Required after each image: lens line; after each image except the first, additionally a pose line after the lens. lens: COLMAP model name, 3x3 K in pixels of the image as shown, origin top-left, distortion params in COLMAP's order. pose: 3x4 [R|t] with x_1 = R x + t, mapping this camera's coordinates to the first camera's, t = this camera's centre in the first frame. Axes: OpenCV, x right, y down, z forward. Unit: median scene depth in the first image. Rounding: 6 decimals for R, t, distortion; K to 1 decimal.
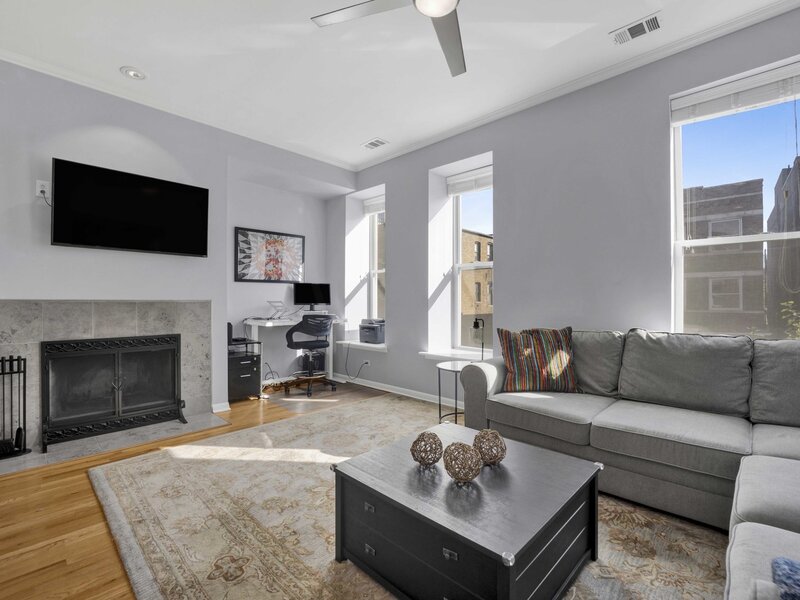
lens RADIAL K [[370.1, 0, 391.7], [0, 370.1, 299.0], [0, 0, 1]] dist [-0.015105, -0.001053]
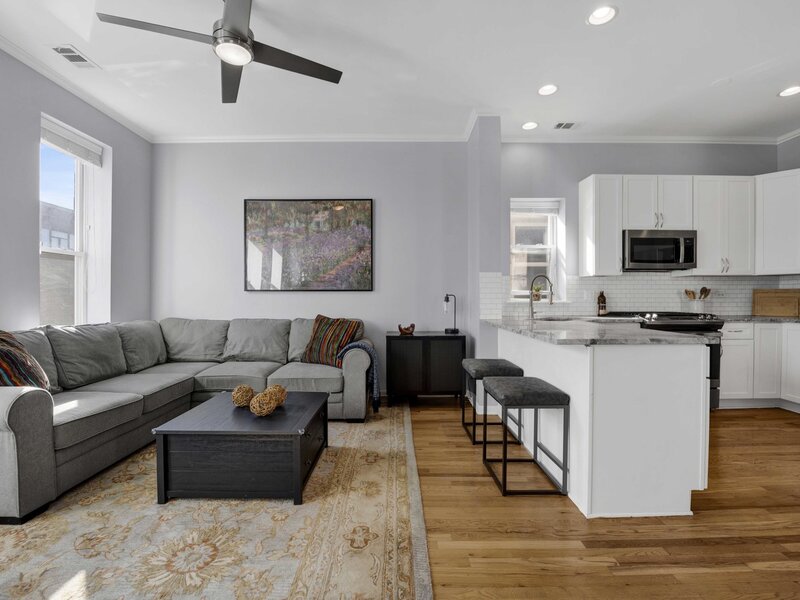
lens RADIAL K [[385.0, 0, 395.8], [0, 385.0, 300.1], [0, 0, 1]] dist [-0.022466, -0.000868]
pose [[-0.704668, 0.001287, 0.709536, -0.567044], [-0.000022, 0.999998, -0.001837, 0.006356], [-0.709537, -0.001310, -0.704667, 0.742746]]
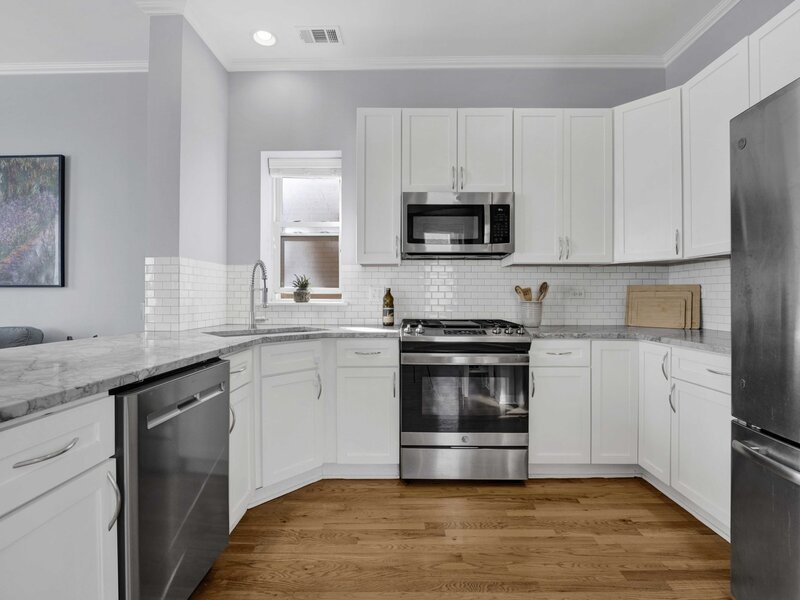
lens RADIAL K [[382.4, 0, 400.0], [0, 382.4, 300.0], [0, 0, 1]] dist [-0.003662, -0.012253]
pose [[-0.692758, -0.000224, 0.721170, -0.762018], [-0.004535, 0.999982, -0.004046, 0.004617], [-0.721156, -0.006073, -0.692746, 0.004830]]
